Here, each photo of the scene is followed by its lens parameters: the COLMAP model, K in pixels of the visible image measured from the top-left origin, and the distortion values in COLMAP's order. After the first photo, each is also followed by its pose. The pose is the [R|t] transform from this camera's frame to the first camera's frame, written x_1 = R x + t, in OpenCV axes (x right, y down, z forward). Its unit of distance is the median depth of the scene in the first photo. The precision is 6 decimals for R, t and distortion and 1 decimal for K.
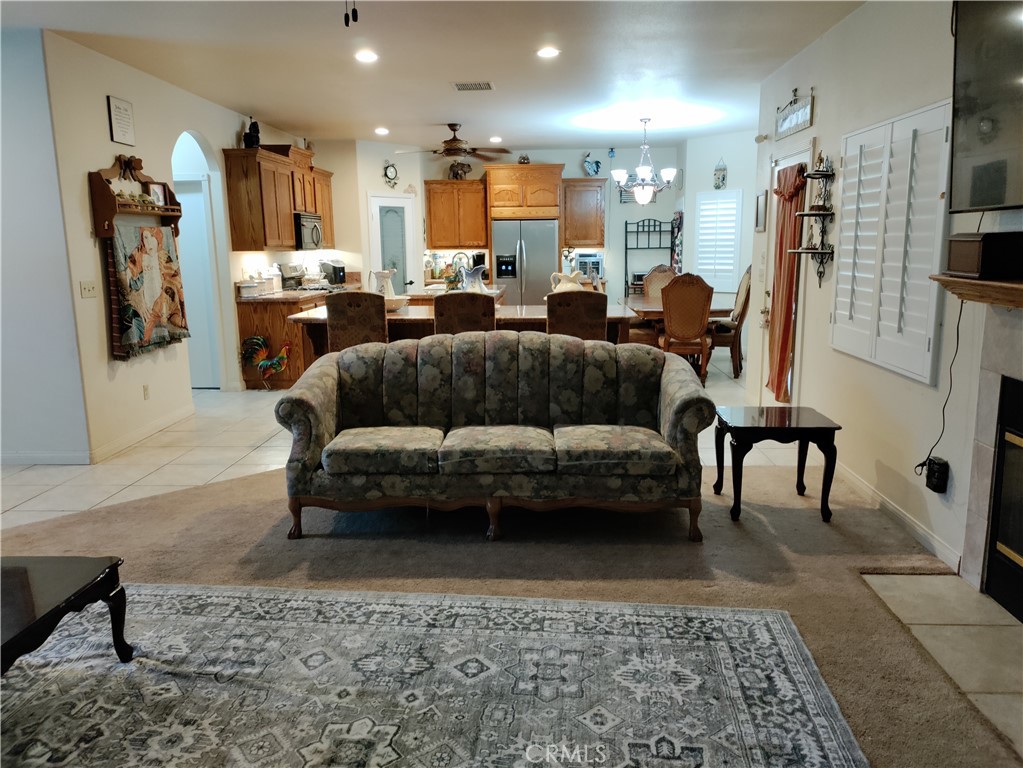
lens RADIAL K [[750.2, 0, 517.6], [0, 750.2, 383.6], [0, 0, 1]] dist [0.076948, -0.106079]
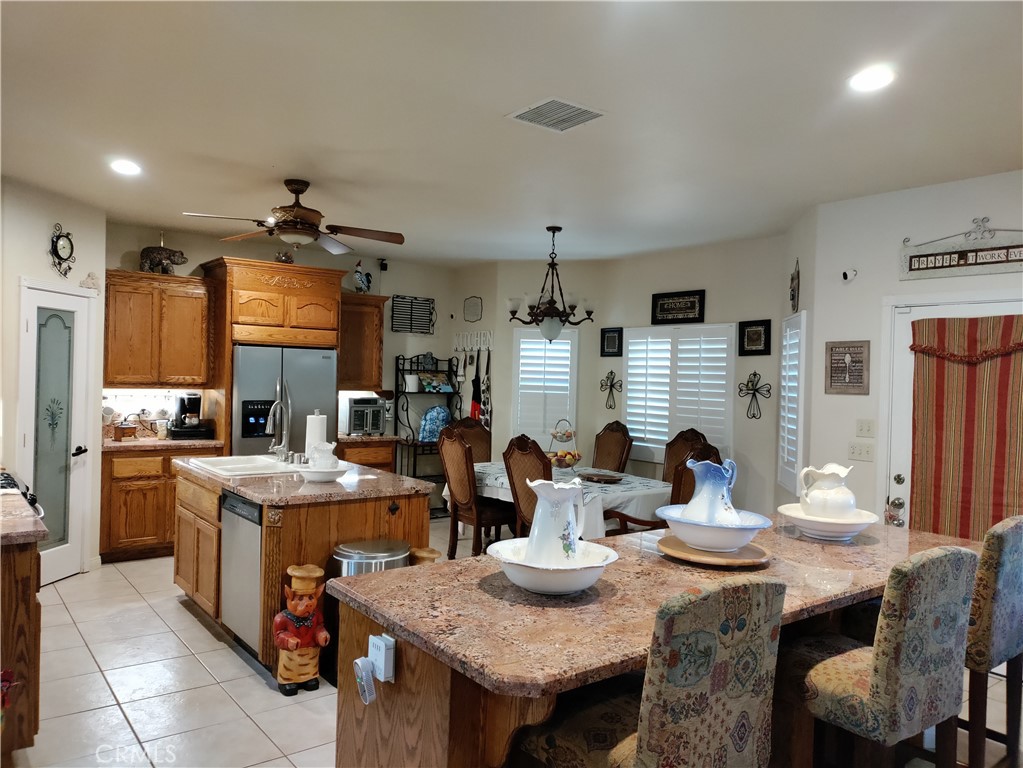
lens RADIAL K [[753.5, 0, 509.0], [0, 753.5, 380.1], [0, 0, 1]] dist [0.073734, -0.112852]
pose [[0.769051, 0.028396, 0.638556, -0.318792], [0.080504, 0.986754, -0.140836, -0.103380], [-0.634097, 0.159717, 0.756579, 0.490155]]
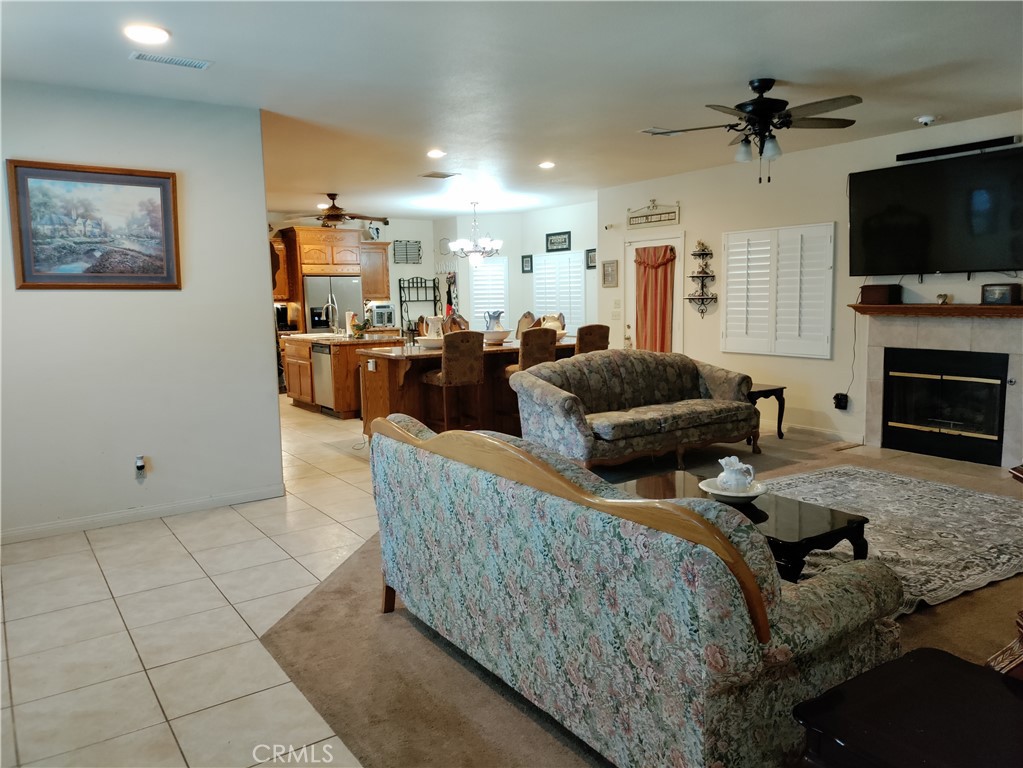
lens RADIAL K [[750.2, 0, 517.6], [0, 750.2, 383.6], [0, 0, 1]] dist [0.076948, -0.106079]
pose [[0.793150, -0.077299, 0.604102, -0.572612], [0.121862, 0.991996, -0.033065, 0.013870], [-0.596710, 0.099843, 0.796221, -0.050386]]
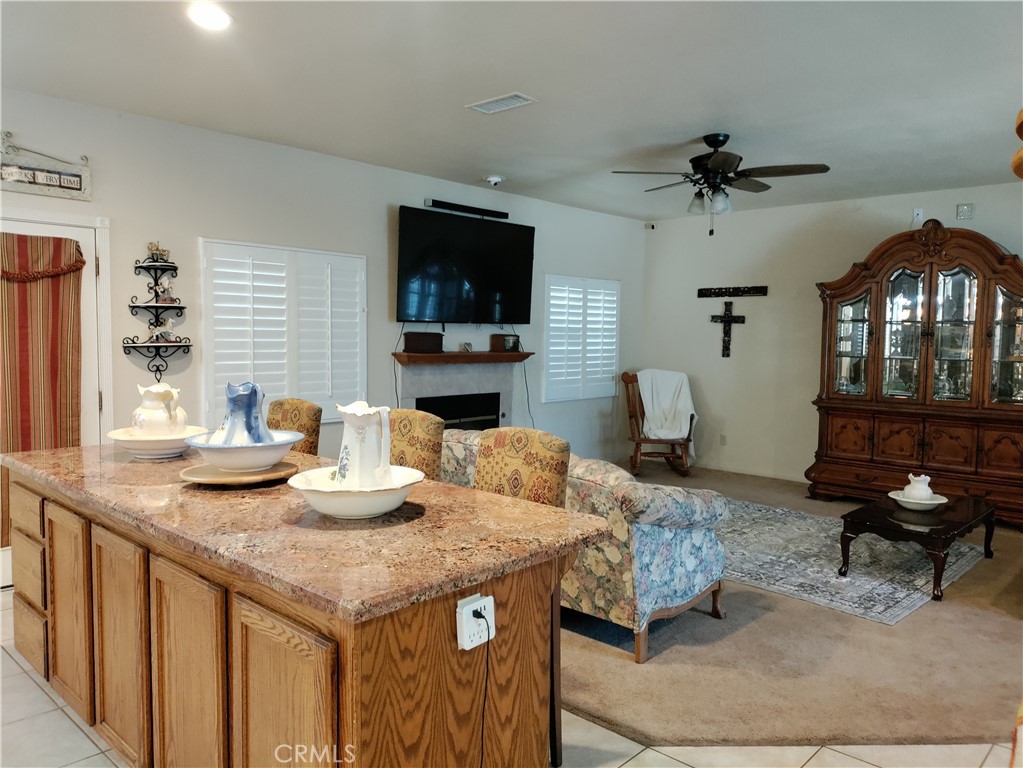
lens RADIAL K [[750.2, 0, 517.6], [0, 750.2, 383.6], [0, 0, 1]] dist [0.076948, -0.106079]
pose [[-0.761511, -0.044203, 0.646643, -0.334008], [0.114554, 0.972787, 0.201401, -0.157775], [-0.637948, 0.227445, -0.735725, 0.840879]]
